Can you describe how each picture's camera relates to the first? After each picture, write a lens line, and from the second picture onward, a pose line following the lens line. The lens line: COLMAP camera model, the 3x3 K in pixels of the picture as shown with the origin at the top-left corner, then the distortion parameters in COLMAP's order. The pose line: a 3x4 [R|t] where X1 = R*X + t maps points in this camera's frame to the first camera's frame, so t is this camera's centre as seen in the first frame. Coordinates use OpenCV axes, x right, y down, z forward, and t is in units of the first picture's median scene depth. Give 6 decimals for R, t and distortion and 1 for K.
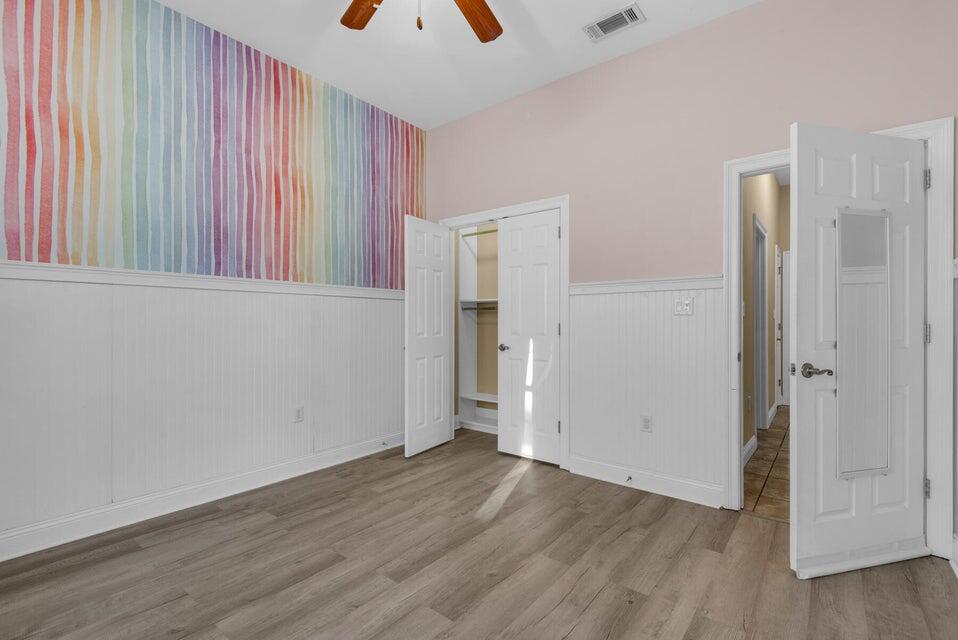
lens RADIAL K [[438.3, 0, 481.7], [0, 438.3, 321.6], [0, 0, 1]] dist [0.022708, -0.011025]
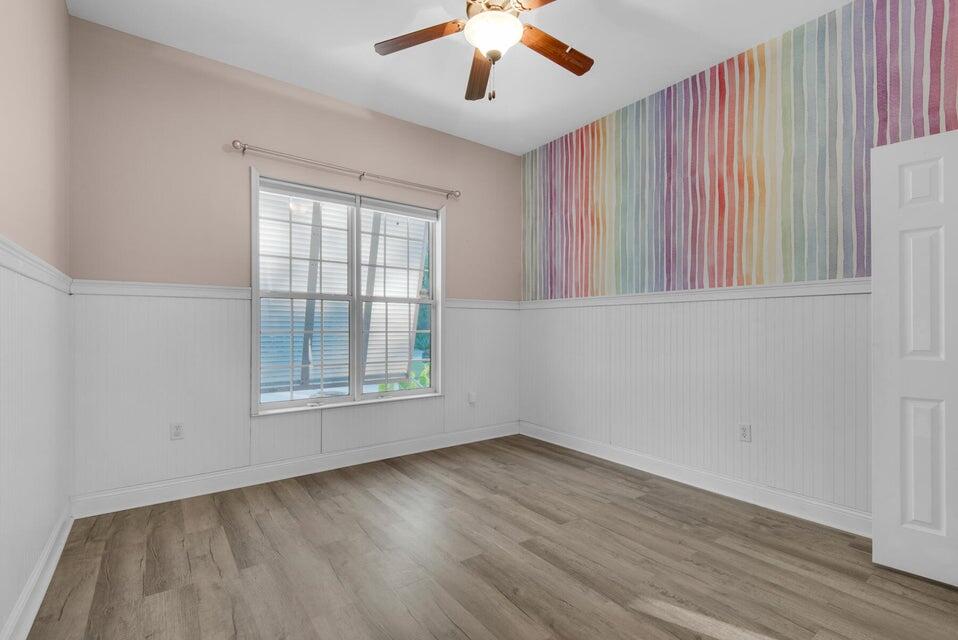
lens RADIAL K [[438.3, 0, 479.2], [0, 438.3, 324.0], [0, 0, 1]] dist [0.022708, -0.011025]
pose [[-0.264152, -0.010218, -0.964427, 0.677201], [-0.004562, 0.999946, -0.009344, -0.000380], [0.964470, 0.001932, -0.264184, 0.810503]]
